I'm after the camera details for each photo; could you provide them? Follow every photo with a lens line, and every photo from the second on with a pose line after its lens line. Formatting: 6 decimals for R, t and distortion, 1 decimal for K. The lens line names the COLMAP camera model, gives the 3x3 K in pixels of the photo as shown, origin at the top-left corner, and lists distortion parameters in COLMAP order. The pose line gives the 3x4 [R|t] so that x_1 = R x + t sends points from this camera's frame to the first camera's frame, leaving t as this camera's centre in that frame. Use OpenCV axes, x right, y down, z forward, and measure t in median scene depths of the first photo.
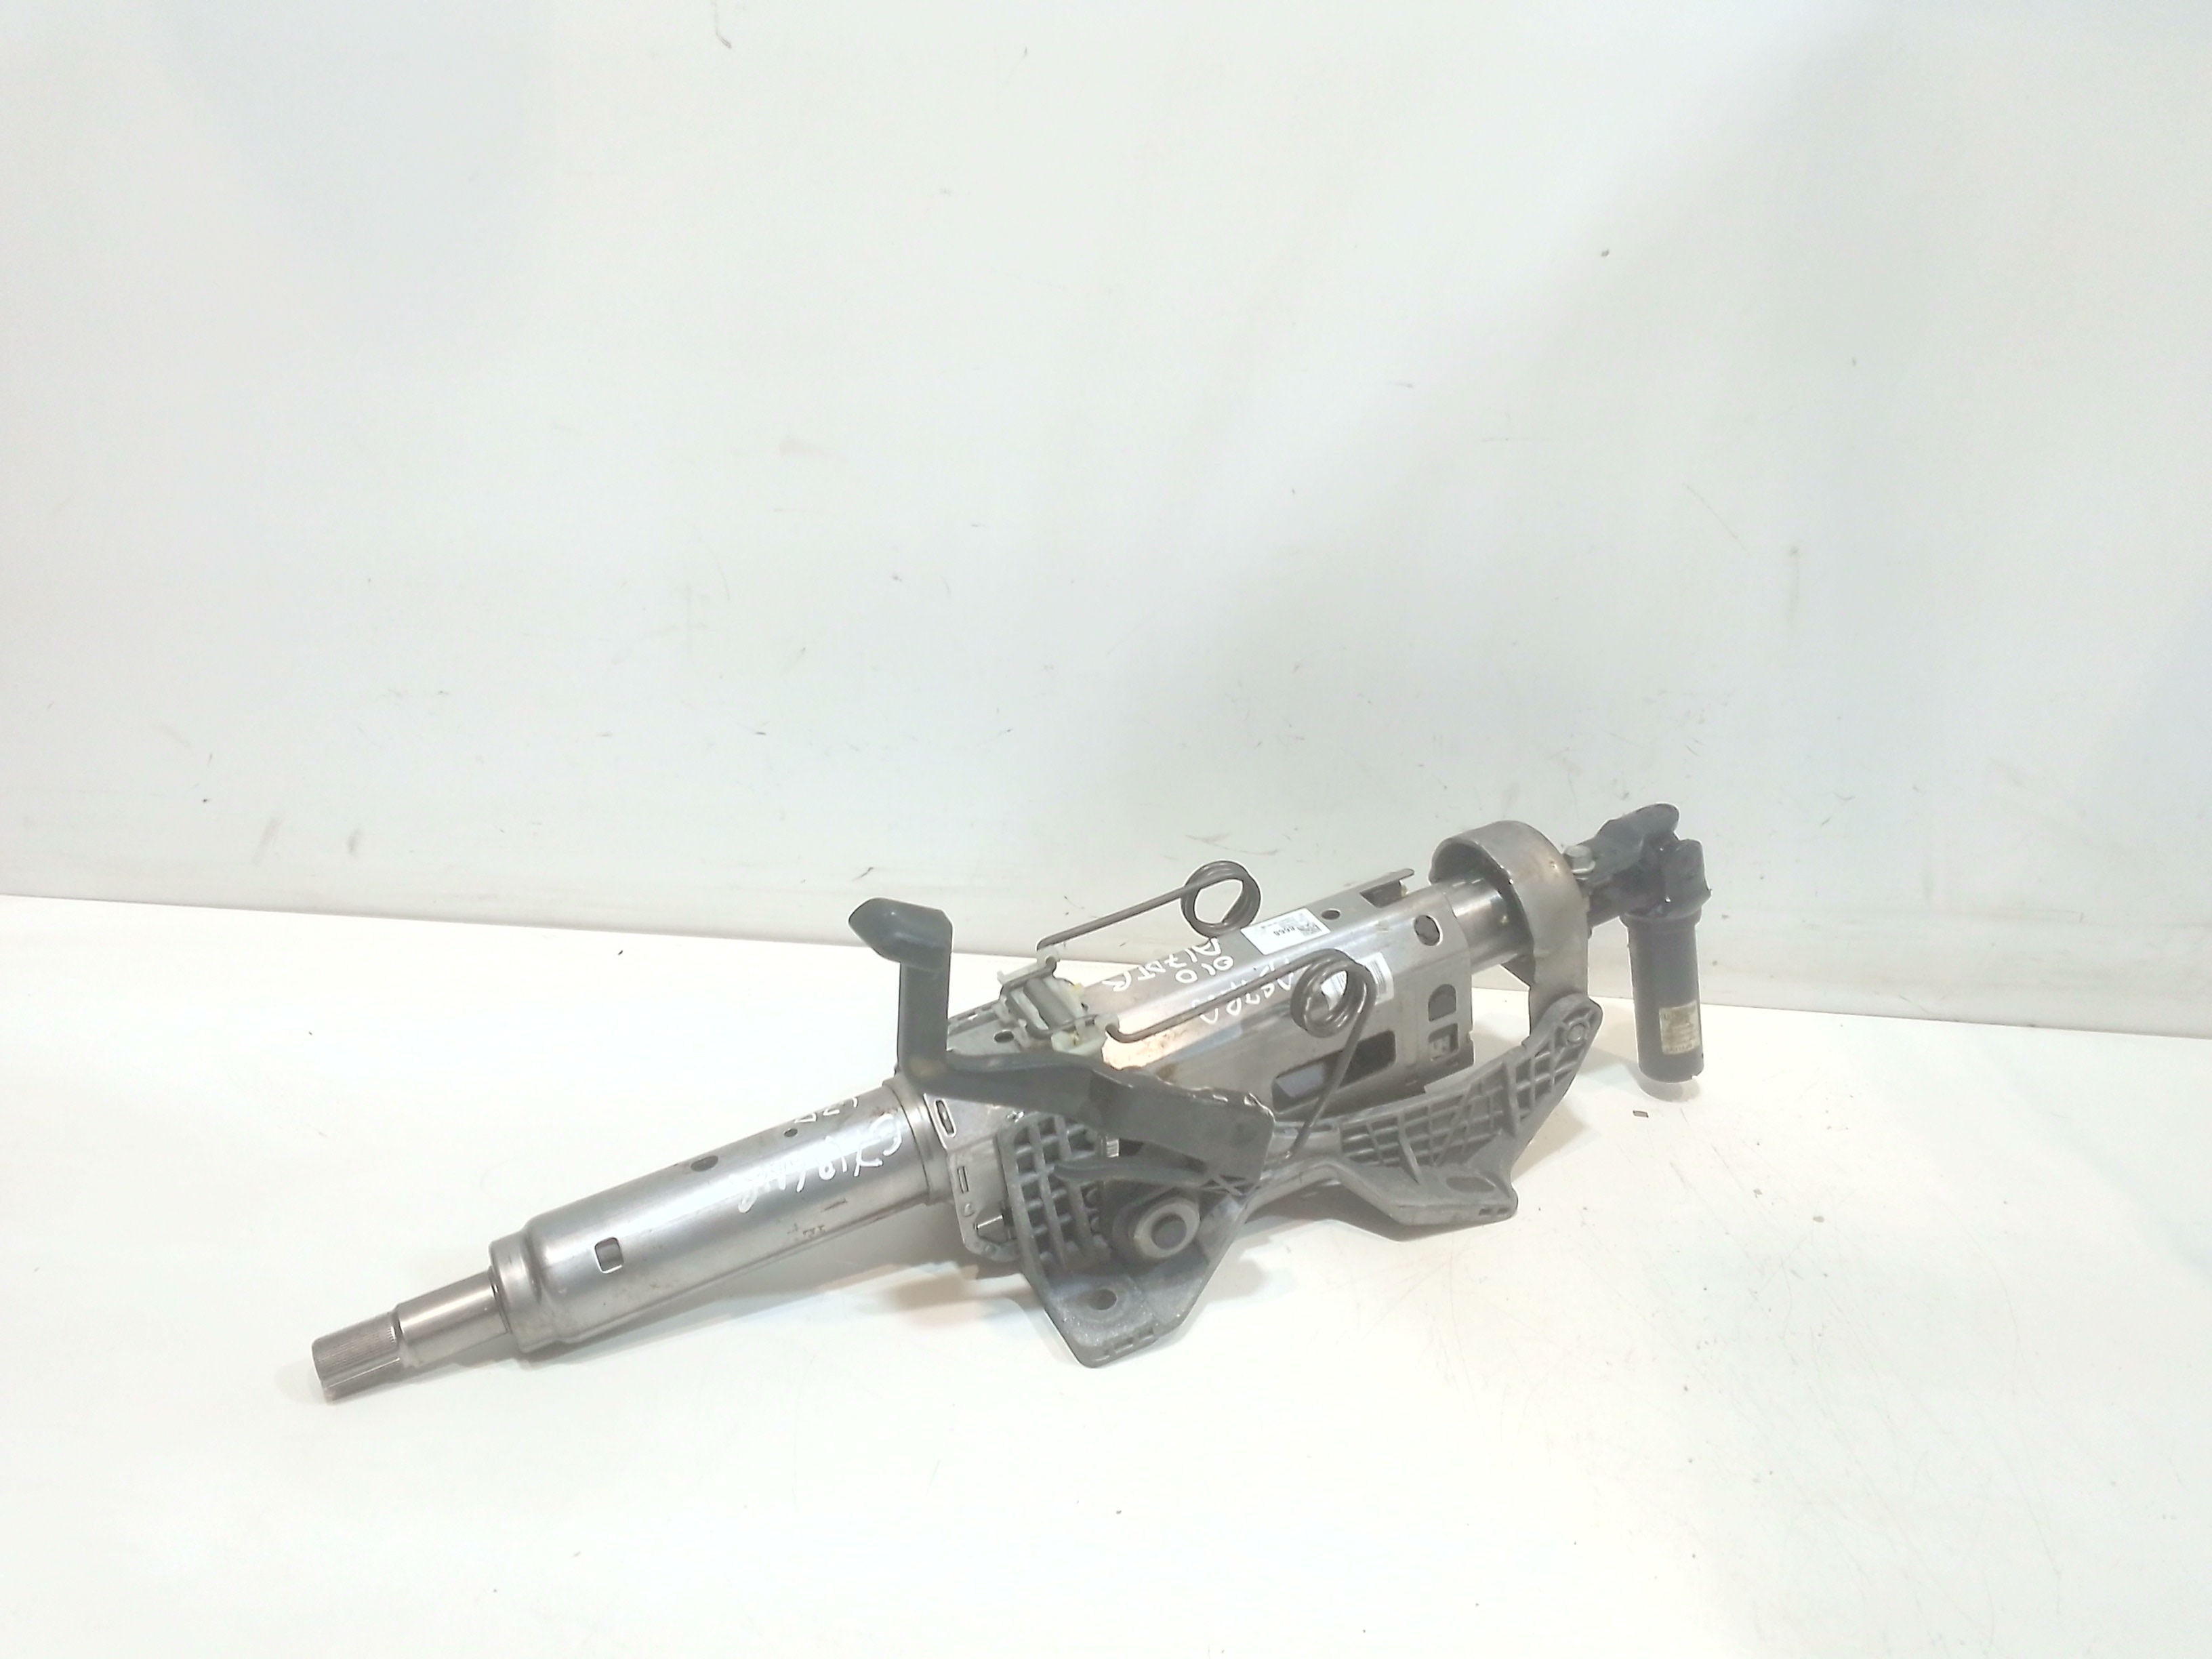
lens RADIAL K [[1716.0, 0, 1114.3], [0, 1716.0, 812.4], [0, 0, 1]] dist [0.058709, -0.083680]
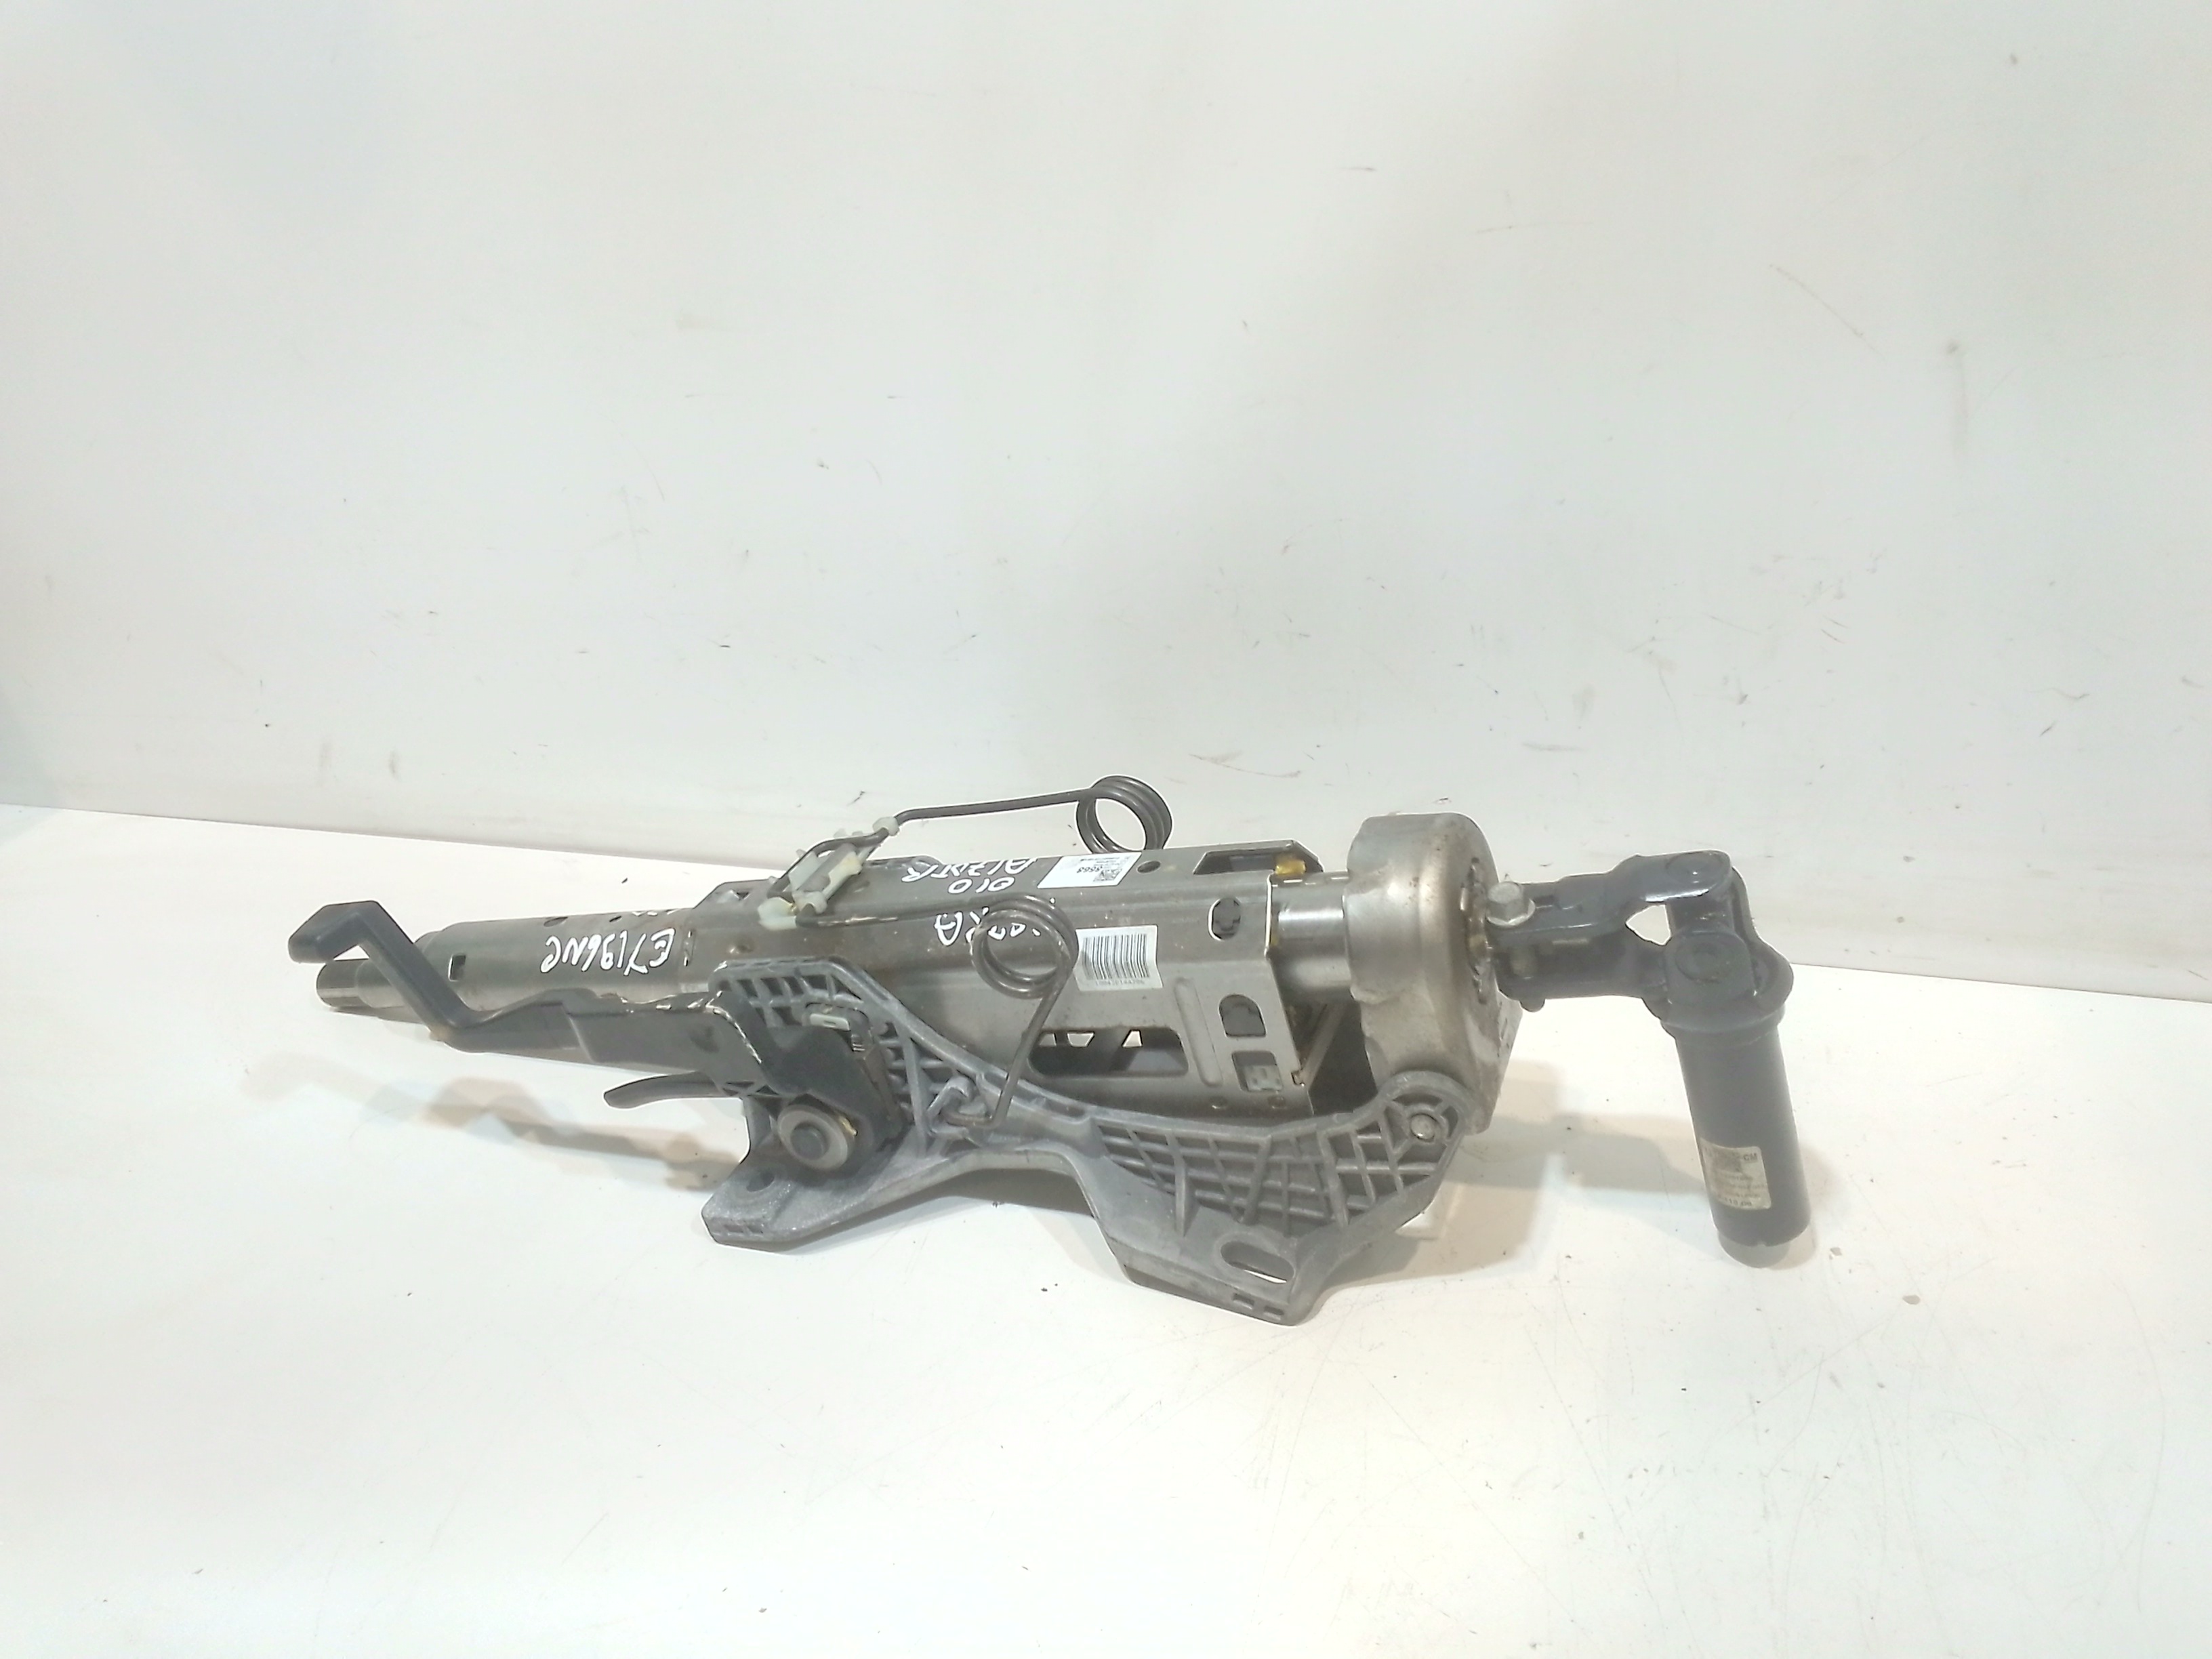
lens RADIAL K [[1716.0, 0, 1100.0], [0, 1716.0, 811.6], [0, 0, 1]] dist [0.058709, -0.083680]
pose [[0.944692, 0.004515, -0.327929, 0.303623], [0.020979, 0.997025, 0.074164, -0.023995], [0.327289, -0.076941, 0.941787, 0.218253]]
